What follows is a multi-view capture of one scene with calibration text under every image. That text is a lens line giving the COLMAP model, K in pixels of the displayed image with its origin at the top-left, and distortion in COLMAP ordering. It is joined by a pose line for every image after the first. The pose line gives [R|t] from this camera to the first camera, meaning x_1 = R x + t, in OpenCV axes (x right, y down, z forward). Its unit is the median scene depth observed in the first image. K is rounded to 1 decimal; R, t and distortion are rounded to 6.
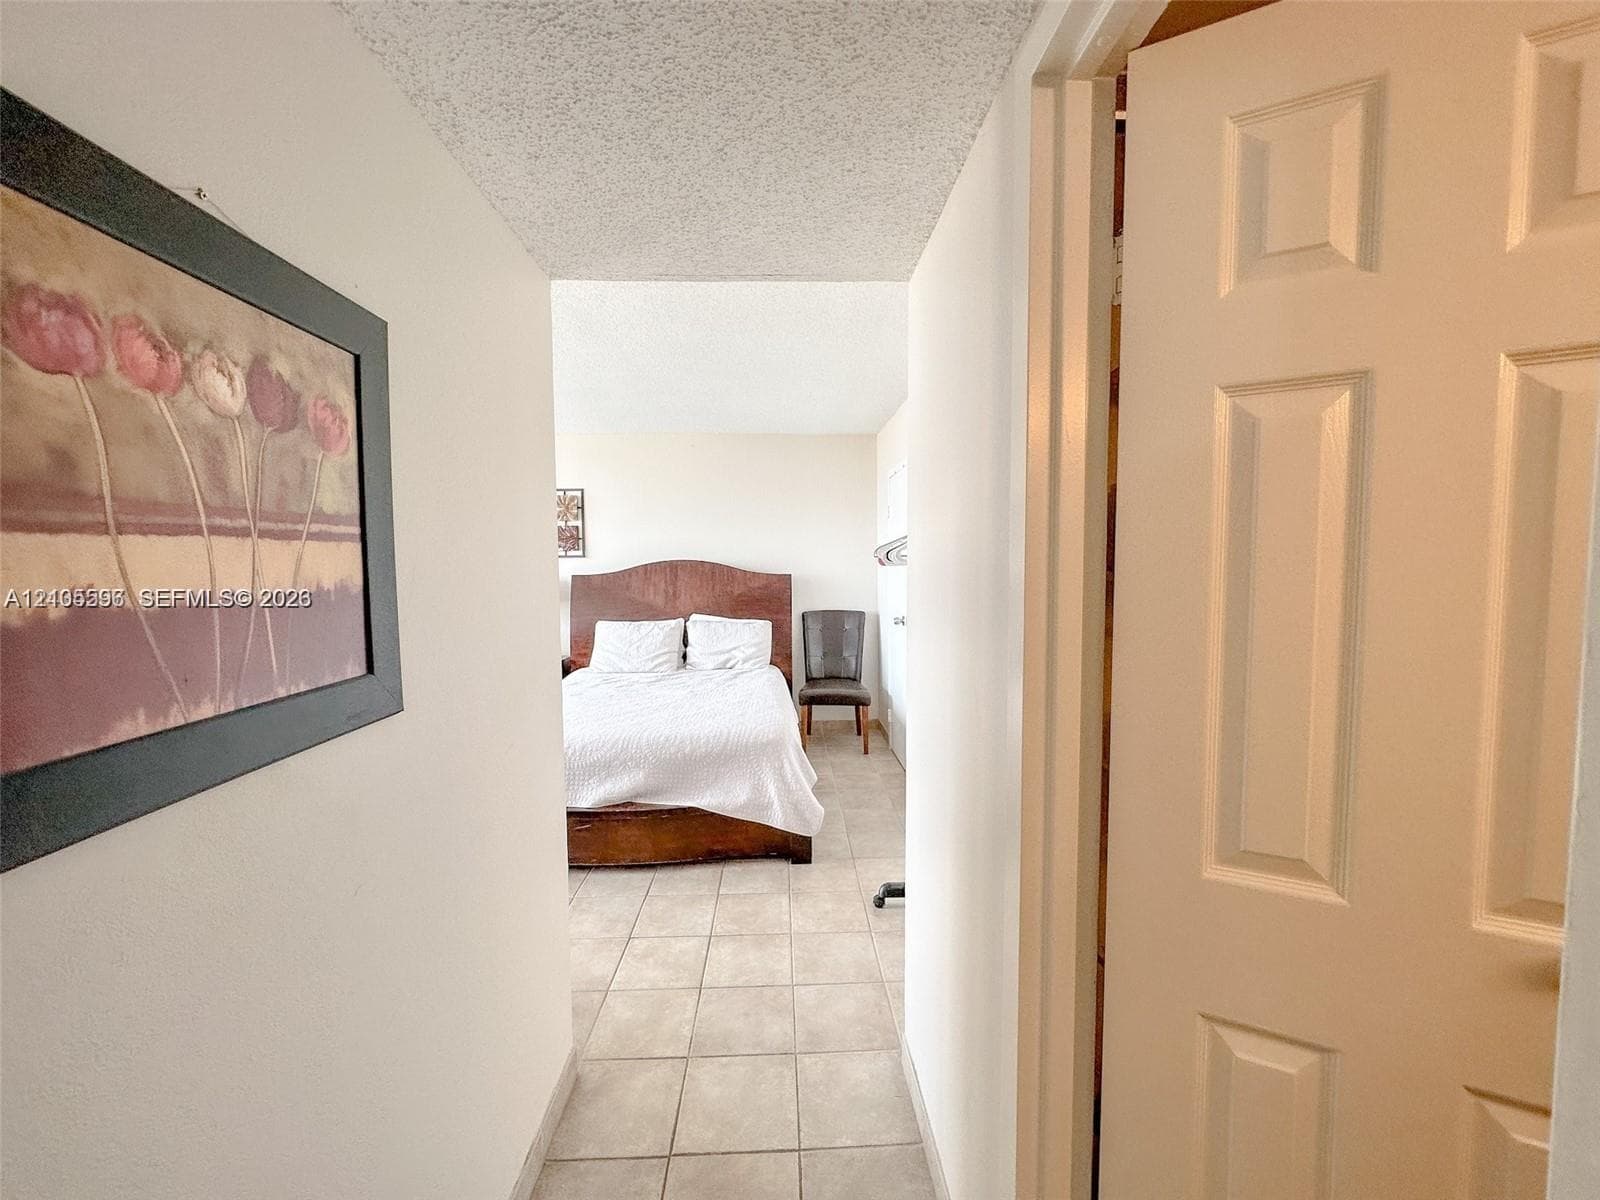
lens RADIAL K [[642.3, 0, 798.7], [0, 642.3, 601.0], [0, 0, 1]] dist [0.000375, 0.000302]
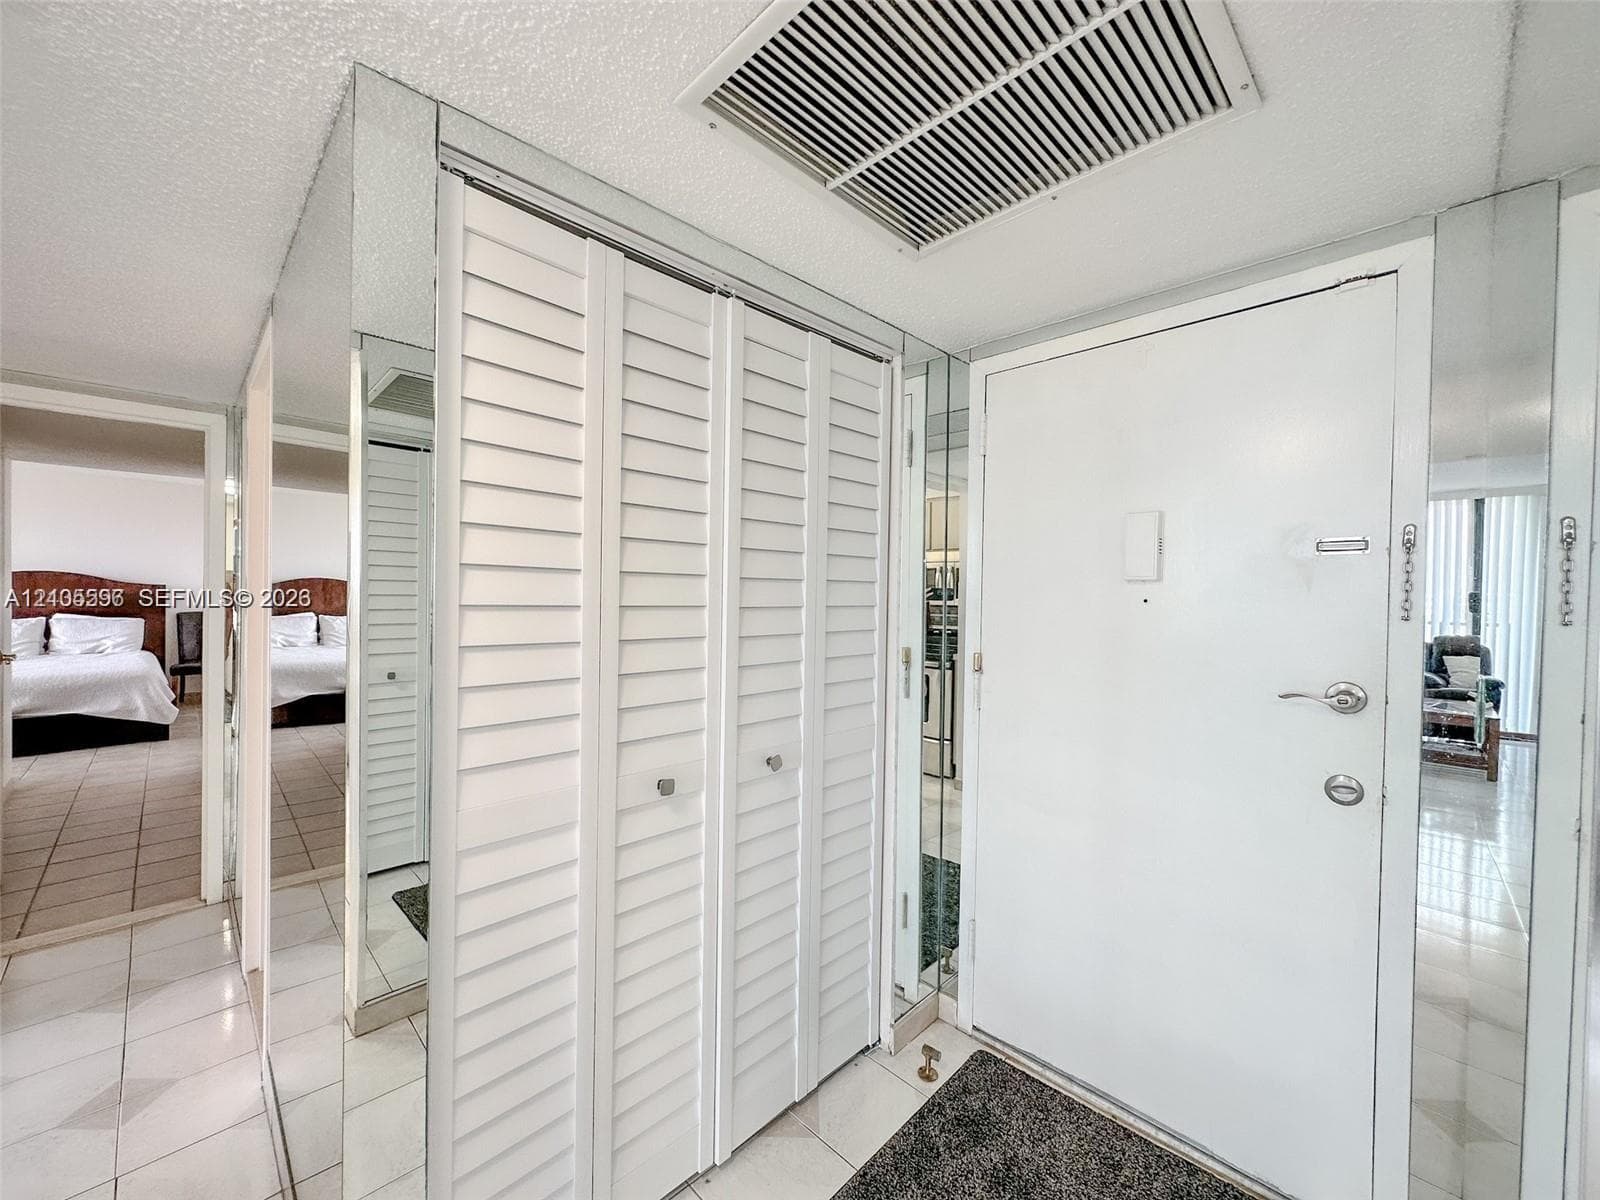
lens RADIAL K [[642.3, 0, 804.9], [0, 642.3, 613.7], [0, 0, 1]] dist [0.000375, 0.000302]
pose [[0.736694, 0.000927, 0.676225, 0.071496], [0.009750, 0.999881, -0.011992, 0.052669], [-0.676156, 0.015428, 0.736597, -0.992889]]
